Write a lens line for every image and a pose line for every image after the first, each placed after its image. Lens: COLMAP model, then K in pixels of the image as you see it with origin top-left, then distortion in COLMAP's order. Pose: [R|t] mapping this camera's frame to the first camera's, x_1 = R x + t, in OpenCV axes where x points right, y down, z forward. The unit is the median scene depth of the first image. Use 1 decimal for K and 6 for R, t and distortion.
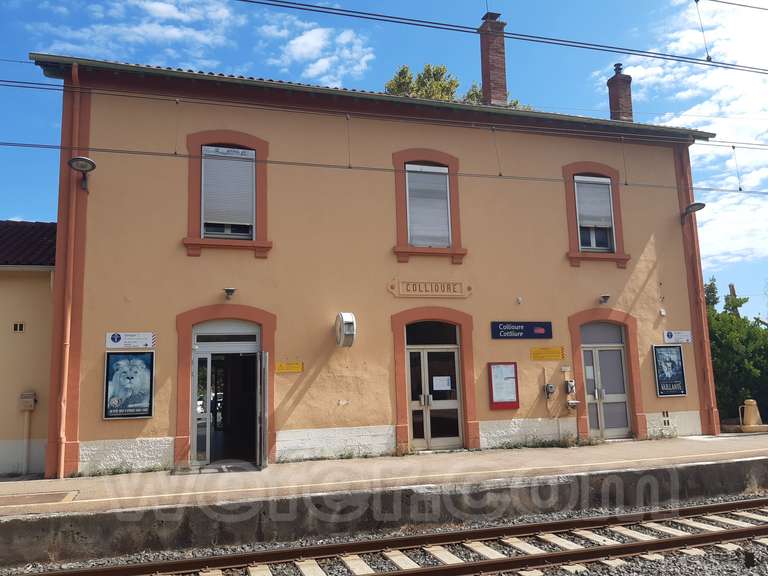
lens RADIAL K [[628.0, 0, 380.8], [0, 628.0, 270.8], [0, 0, 1]] dist [0.068223, -0.155354]
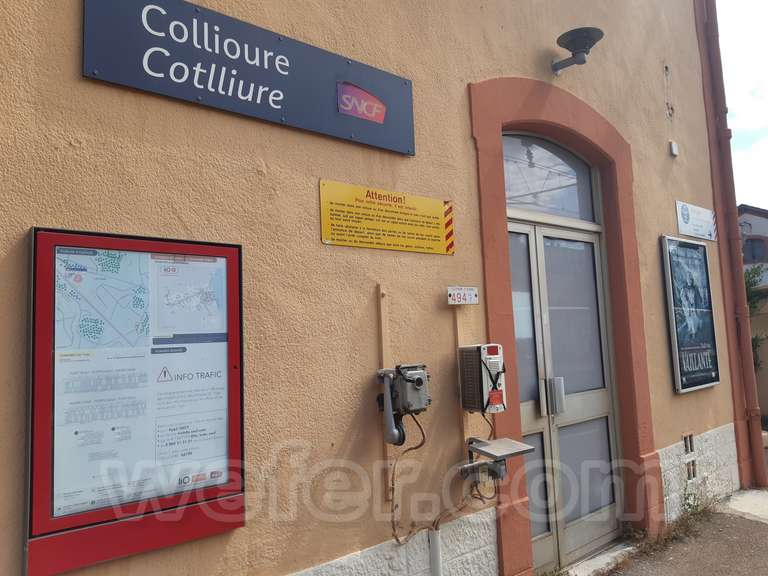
lens RADIAL K [[610.5, 0, 386.7], [0, 610.5, 281.1], [0, 0, 1]] dist [0.056566, -0.088359]
pose [[0.905914, 0.027963, 0.422538, 0.180703], [-0.052647, 0.997513, 0.046860, 0.144013], [-0.420177, -0.064697, 0.905133, 0.831626]]
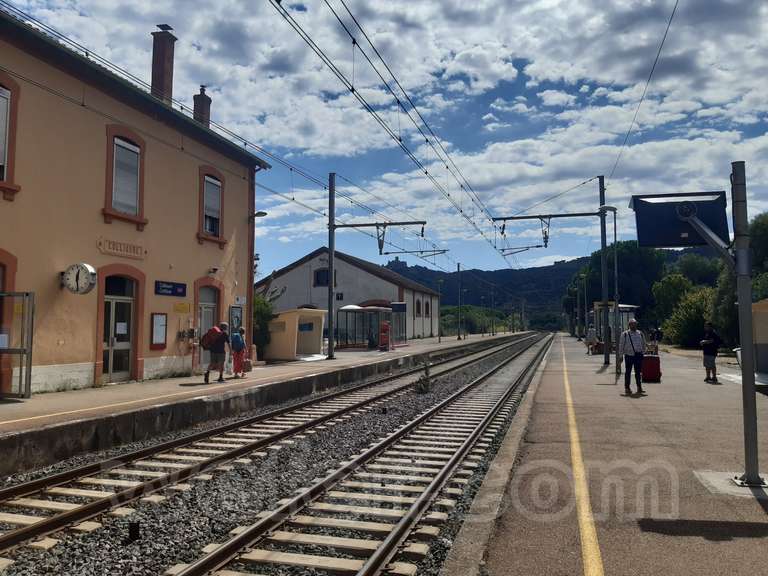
lens RADIAL K [[628.0, 0, 380.8], [0, 628.0, 270.8], [0, 0, 1]] dist [0.068223, -0.155354]
pose [[0.532039, 0.100318, 0.840756, -0.642132], [-0.152546, 0.988065, -0.021362, 0.020385], [-0.832865, -0.116889, 0.540993, -0.049002]]
